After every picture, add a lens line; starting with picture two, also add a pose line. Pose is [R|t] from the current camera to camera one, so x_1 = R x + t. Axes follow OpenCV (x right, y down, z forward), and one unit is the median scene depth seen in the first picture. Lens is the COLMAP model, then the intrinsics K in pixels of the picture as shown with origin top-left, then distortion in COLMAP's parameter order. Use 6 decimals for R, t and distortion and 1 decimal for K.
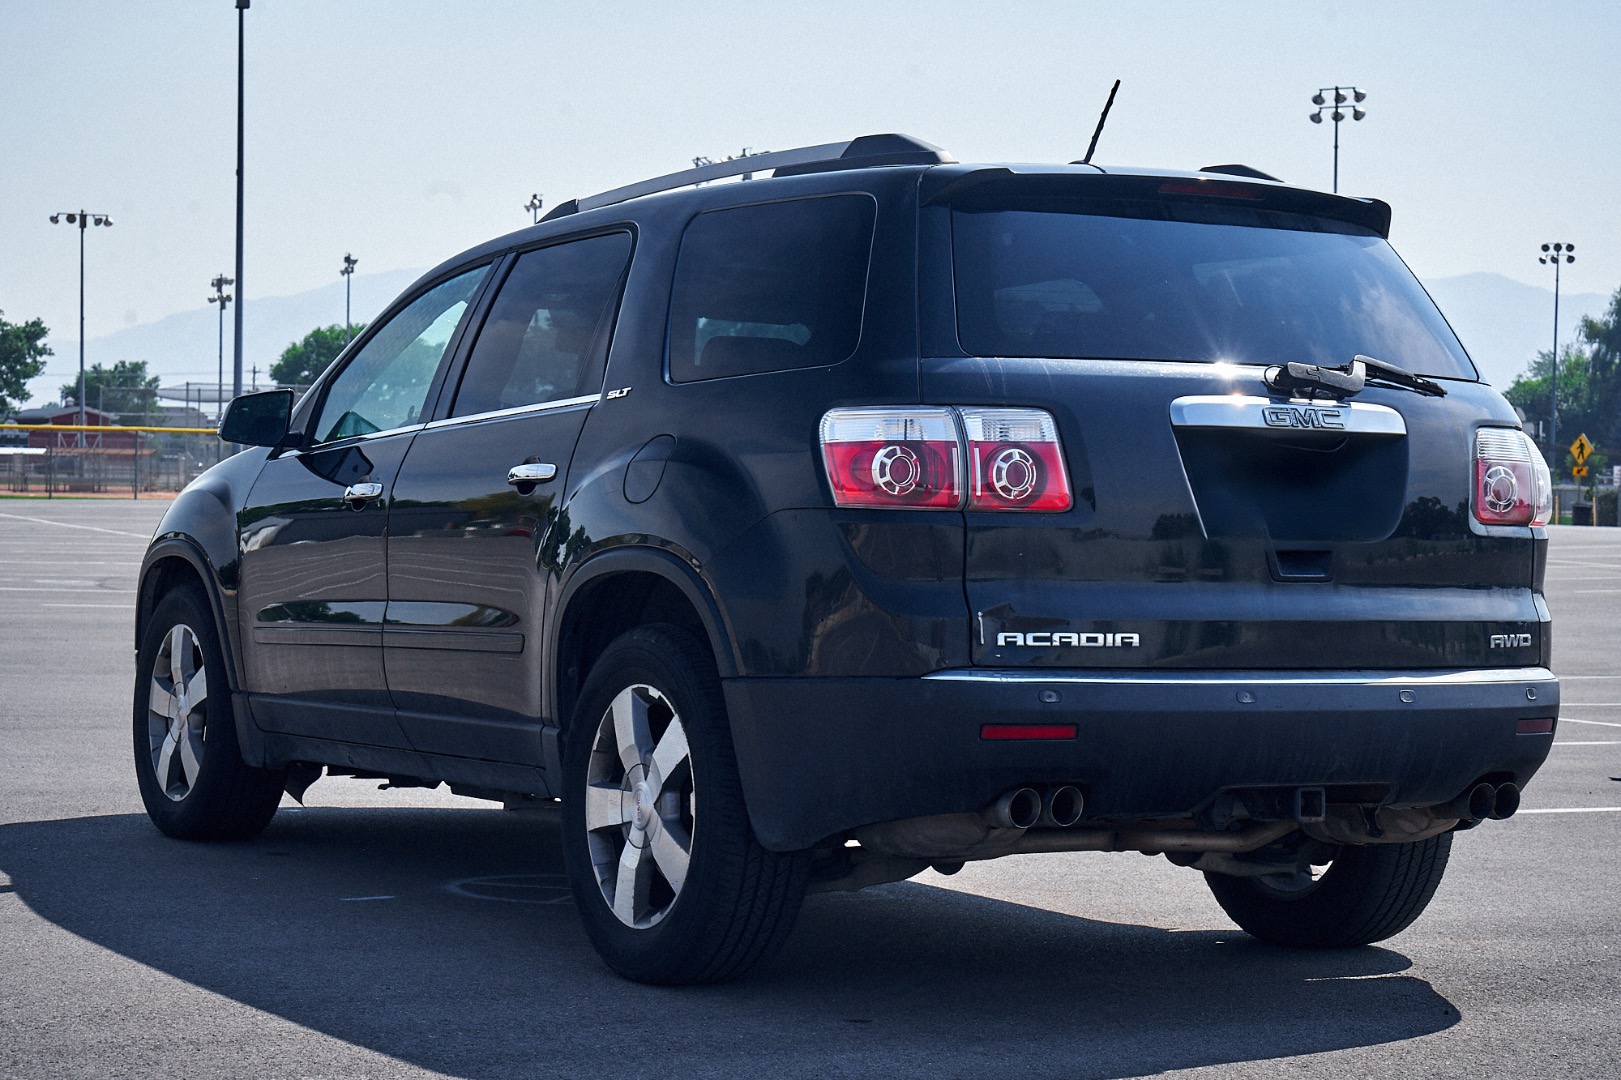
lens RADIAL K [[3391.3, 0, 810.5], [0, 3391.3, 540.0], [0, 0, 1]] dist [-0.024231, -0.418600]
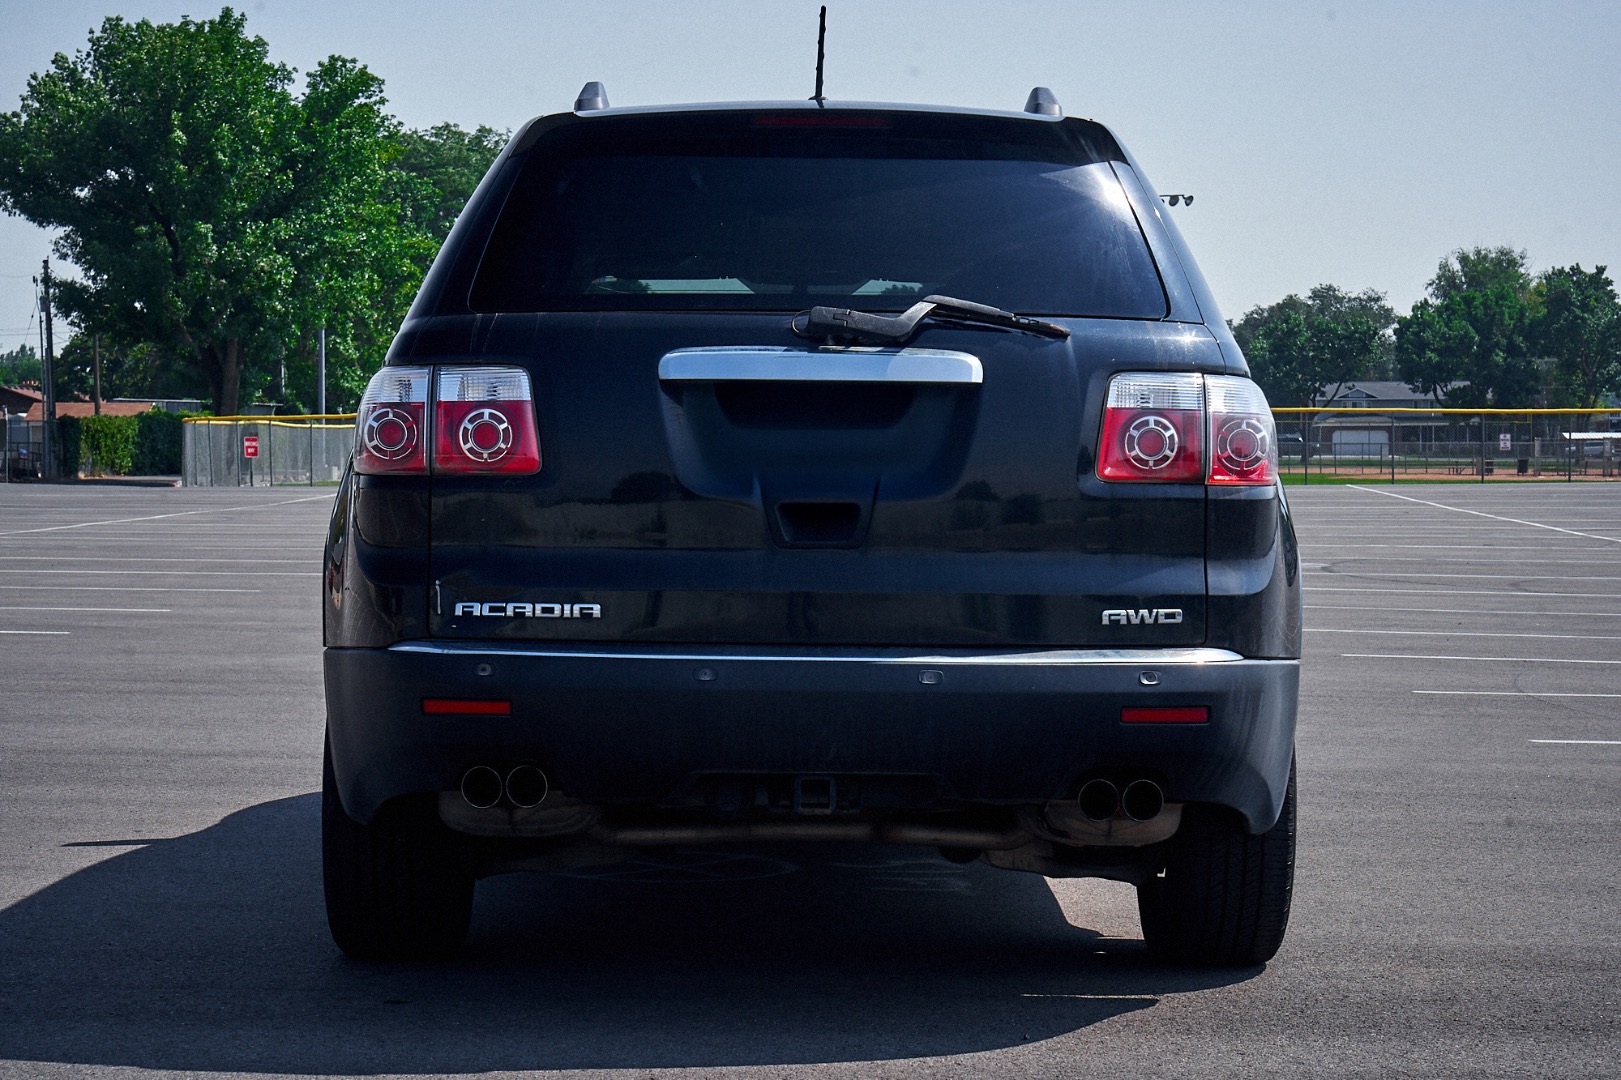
lens RADIAL K [[3391.3, 0, 810.5], [0, 3391.3, 540.0], [0, 0, 1]] dist [-0.024231, -0.418600]
pose [[0.876897, -0.003880, -0.480663, 0.594783], [0.005845, 0.999980, 0.002591, 0.007906], [0.480643, -0.005082, 0.876901, 0.211392]]
